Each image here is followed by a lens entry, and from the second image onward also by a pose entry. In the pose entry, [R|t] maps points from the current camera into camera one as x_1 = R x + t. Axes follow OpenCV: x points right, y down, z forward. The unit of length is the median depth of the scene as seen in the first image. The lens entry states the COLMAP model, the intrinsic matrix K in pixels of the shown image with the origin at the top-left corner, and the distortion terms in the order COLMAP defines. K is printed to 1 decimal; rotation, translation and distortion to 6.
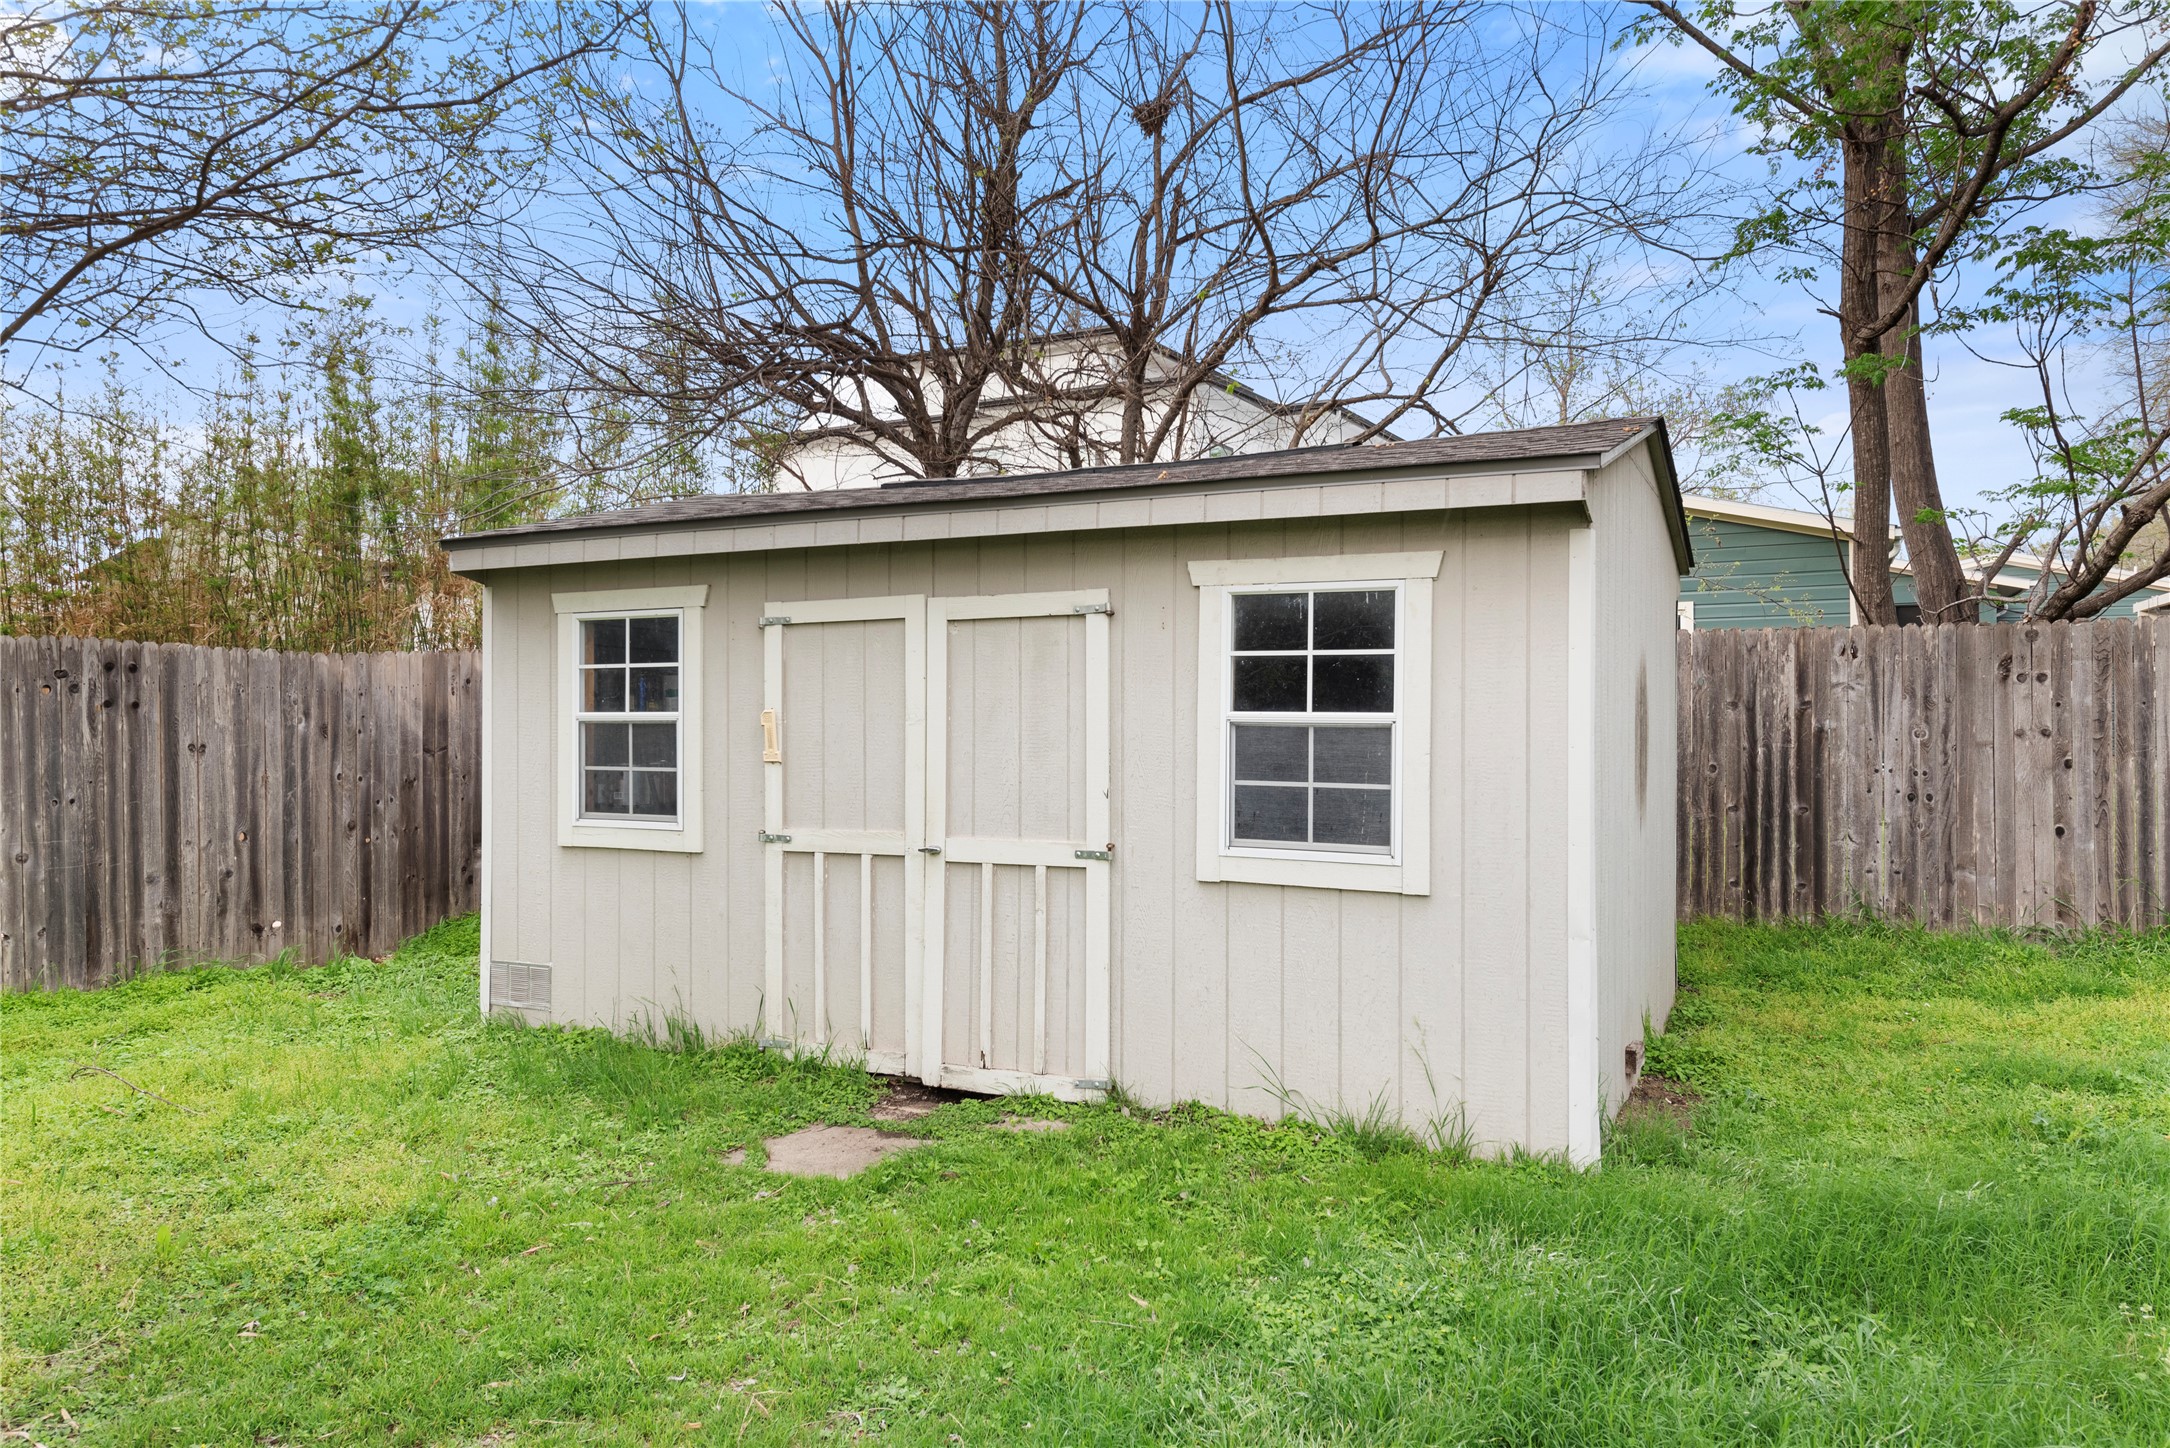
lens RADIAL K [[1517.6, 0, 1085.0], [0, 1517.6, 716.2], [0, 0, 1]] dist [0.000166, -0.000017]
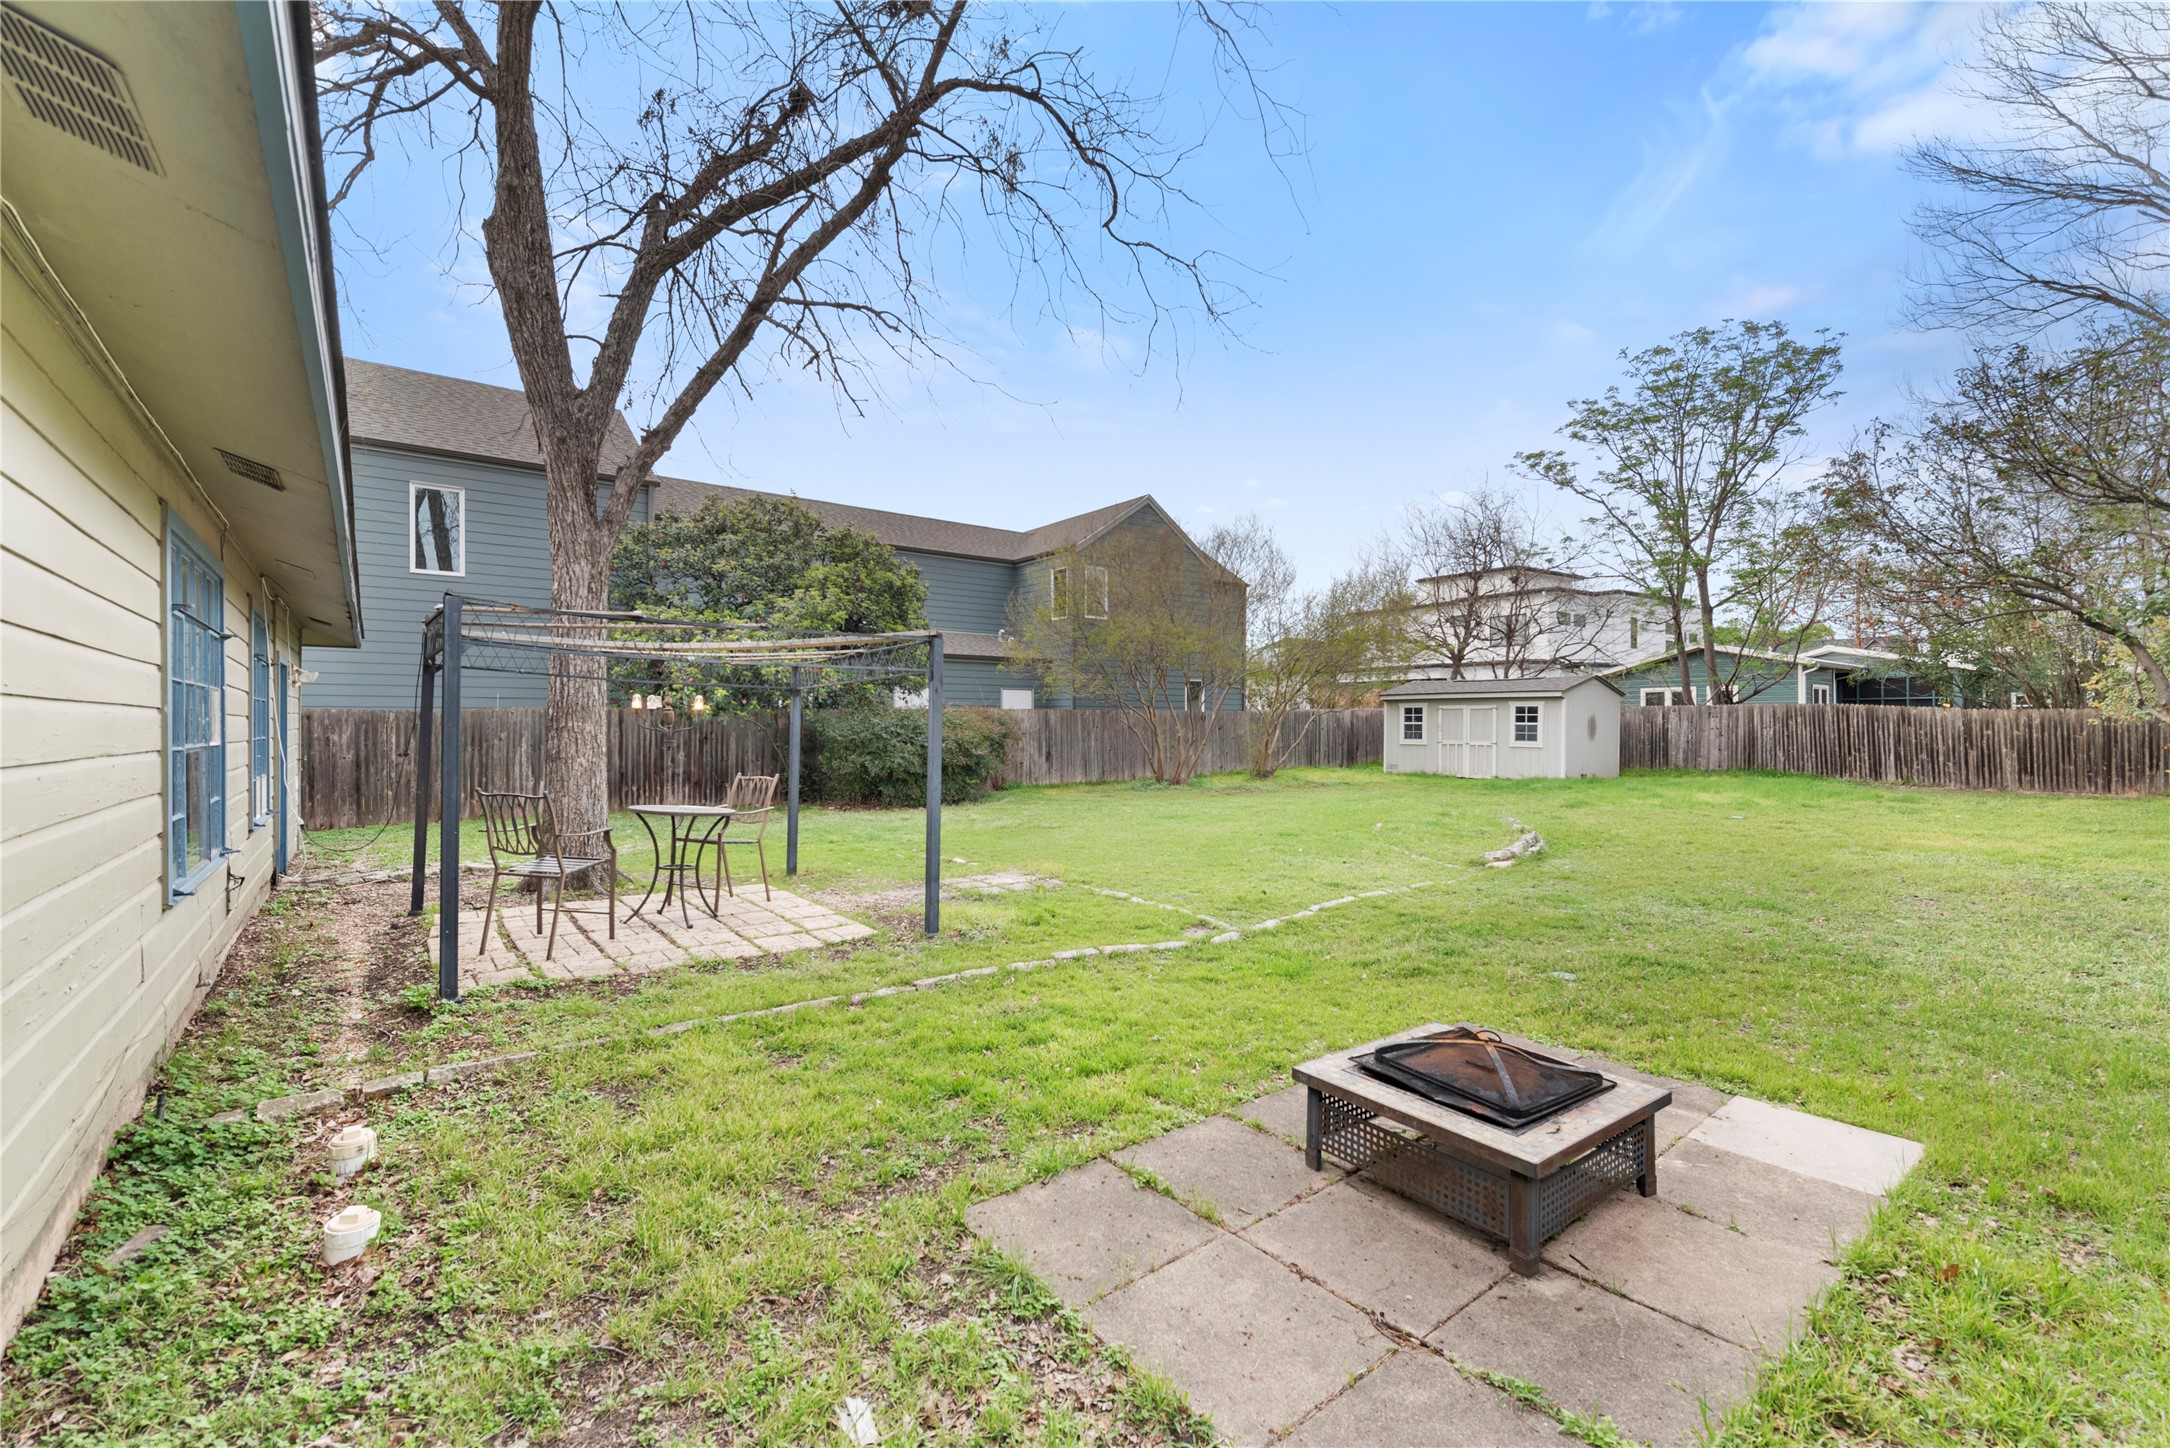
lens RADIAL K [[939.7, 0, 1076.2], [0, 939.7, 724.1], [0, 0, 1]] dist [-0.002280, -0.001413]
pose [[0.908098, 0.005912, -0.418715, 0.058792], [-0.006871, 0.999976, -0.000783, 0.017050], [0.418701, 0.003588, 0.908117, -3.128909]]
